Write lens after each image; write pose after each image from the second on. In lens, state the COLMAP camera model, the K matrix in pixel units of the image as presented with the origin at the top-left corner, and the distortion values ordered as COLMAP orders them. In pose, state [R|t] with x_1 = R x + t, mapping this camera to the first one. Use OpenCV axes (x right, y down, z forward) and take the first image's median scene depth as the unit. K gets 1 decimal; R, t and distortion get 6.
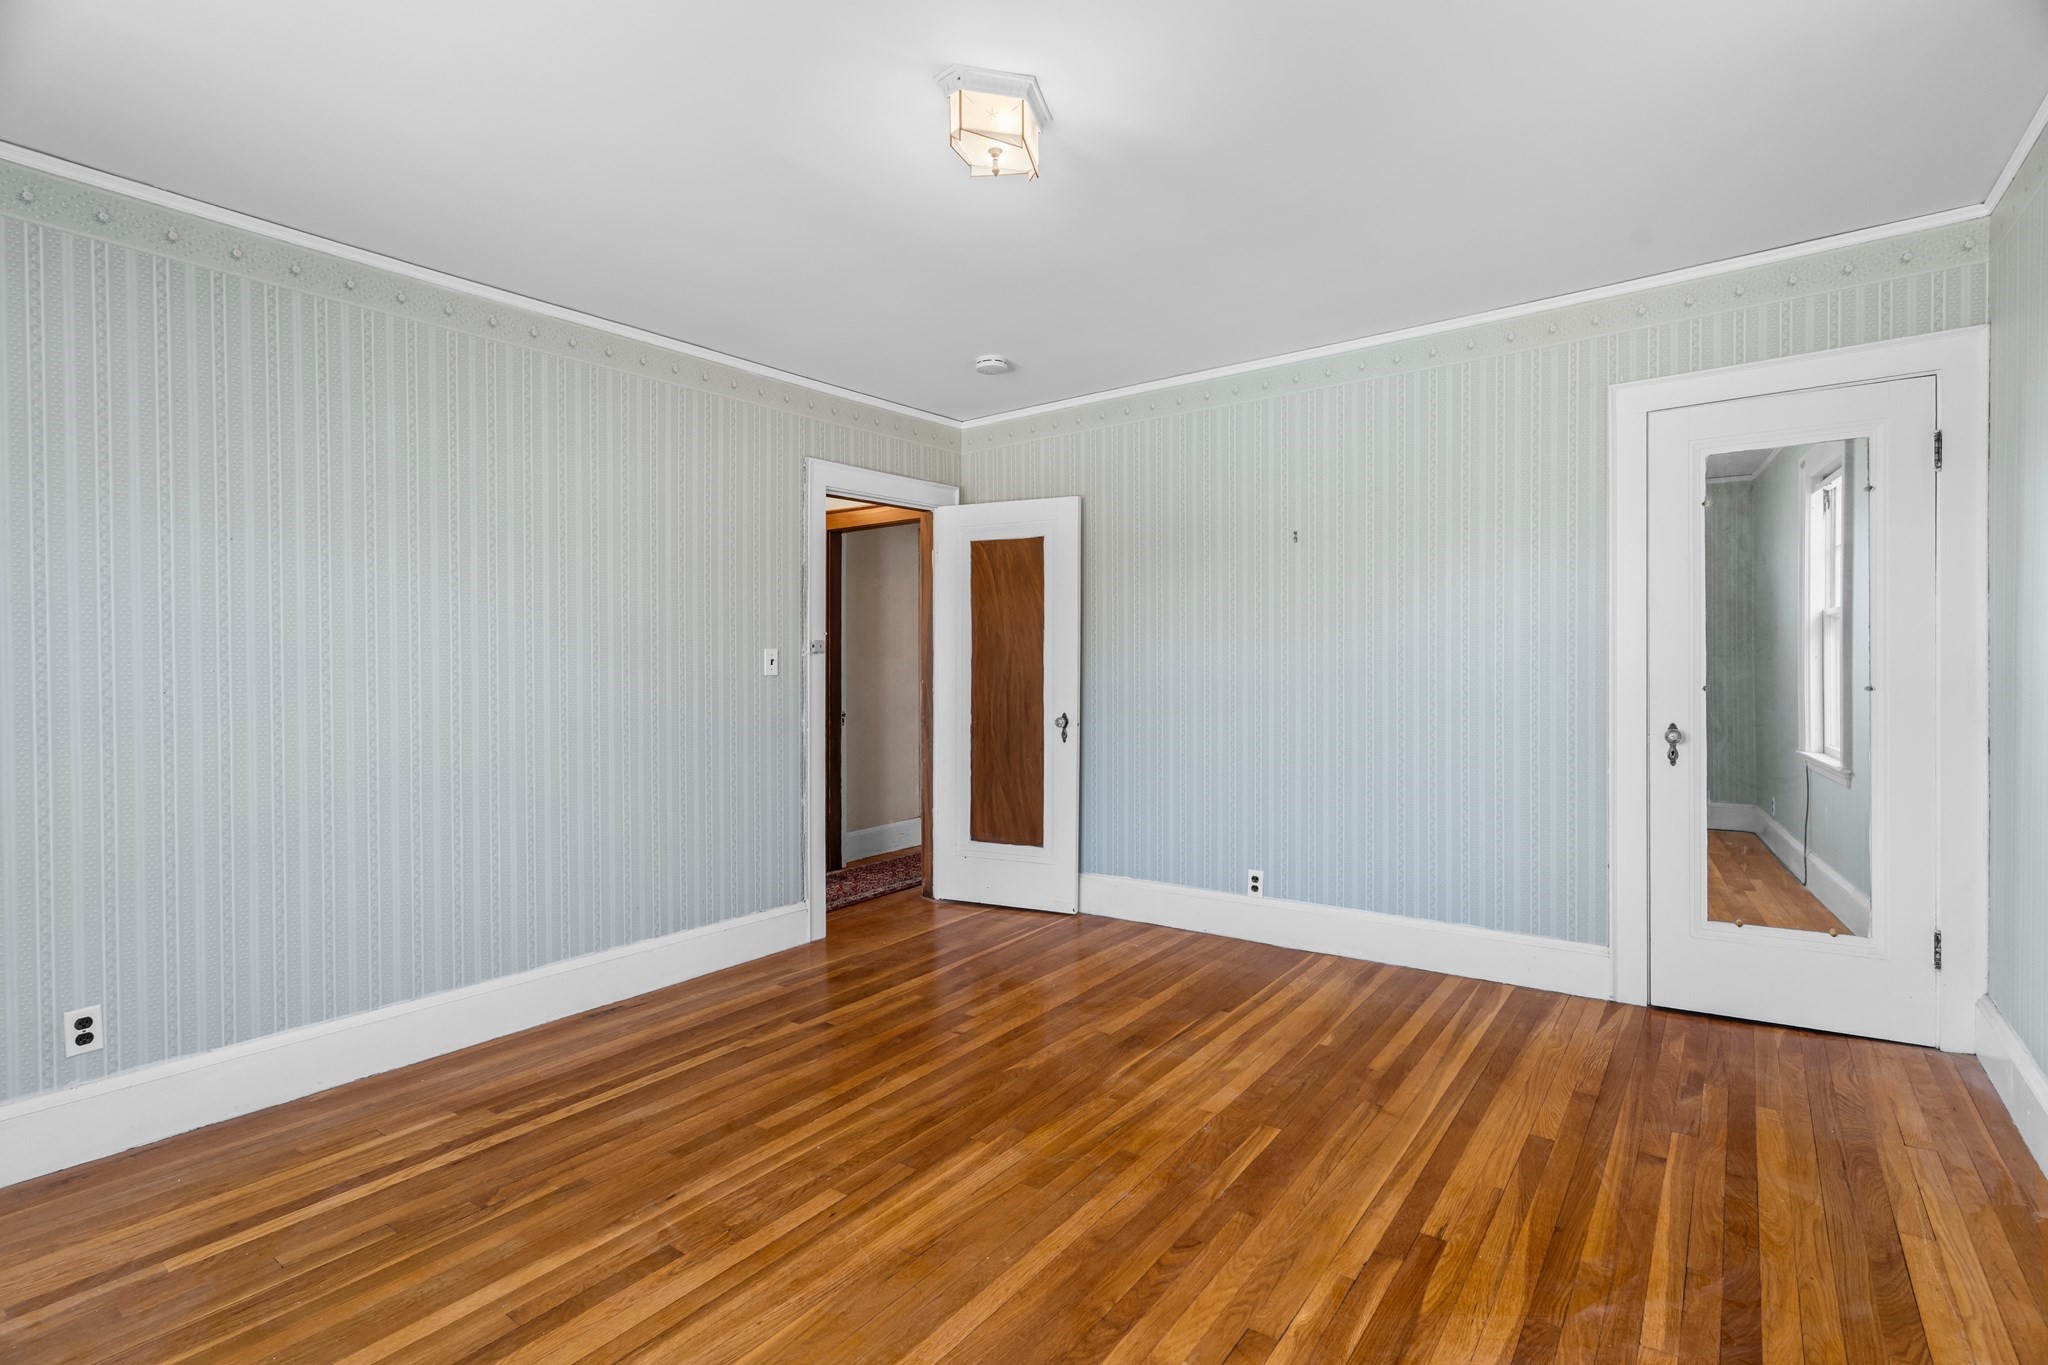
lens RADIAL K [[973.8, 0, 1027.9], [0, 973.8, 679.8], [0, 0, 1]] dist [0.001786, -0.000017]
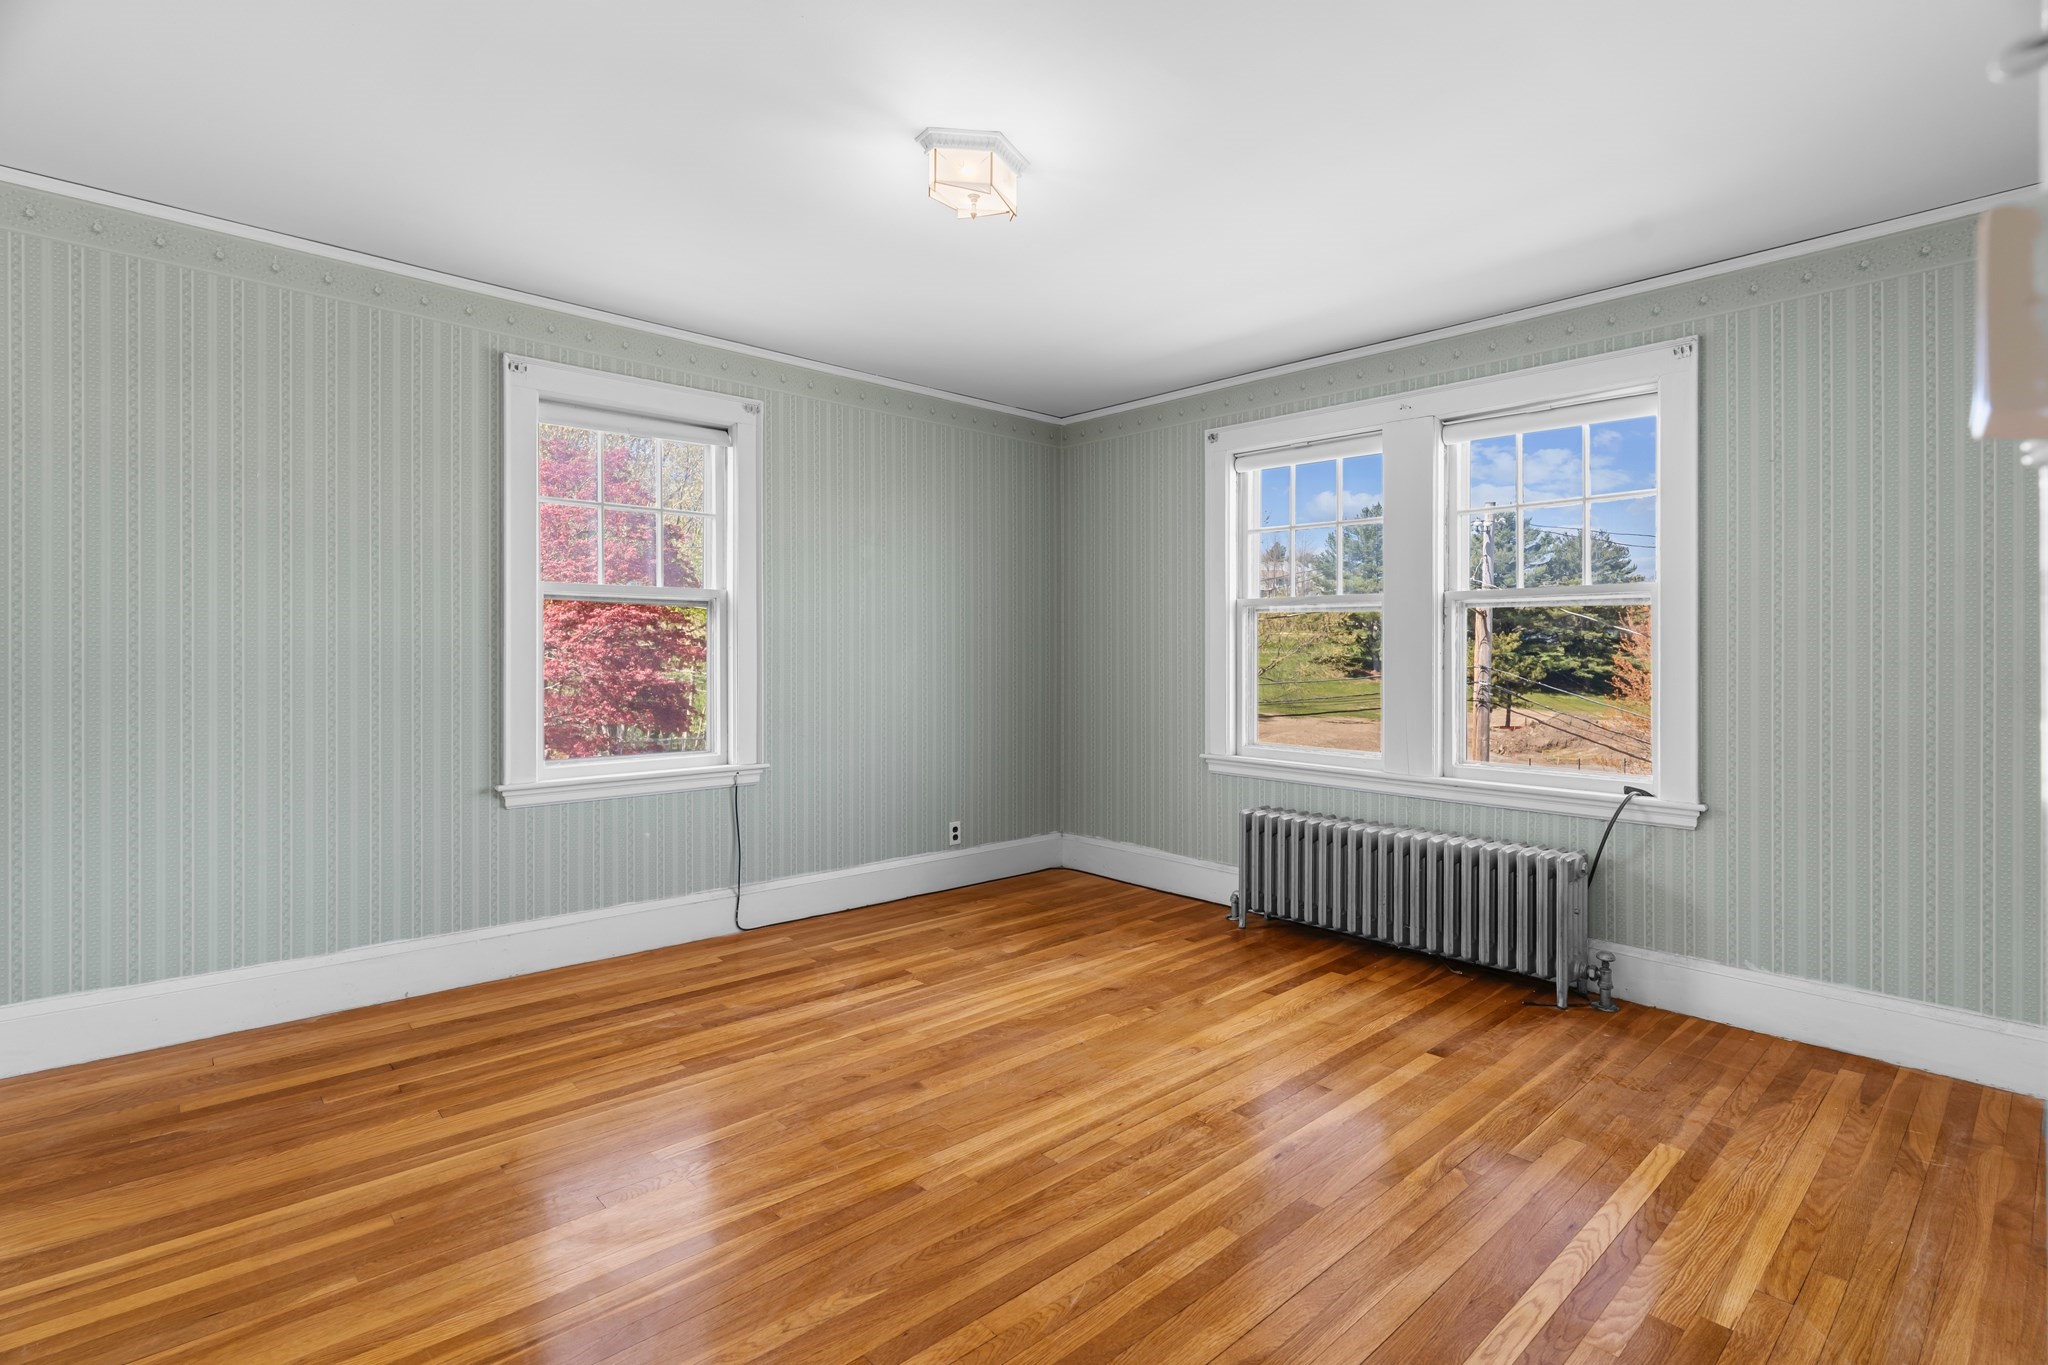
lens RADIAL K [[973.8, 0, 1024.5], [0, 973.8, 664.7], [0, 0, 1]] dist [0.001786, -0.000017]
pose [[-0.979571, 0.006827, 0.200980, -0.297340], [0.012876, 0.999502, 0.028804, -0.026629], [-0.200684, 0.030804, -0.979172, 1.947930]]
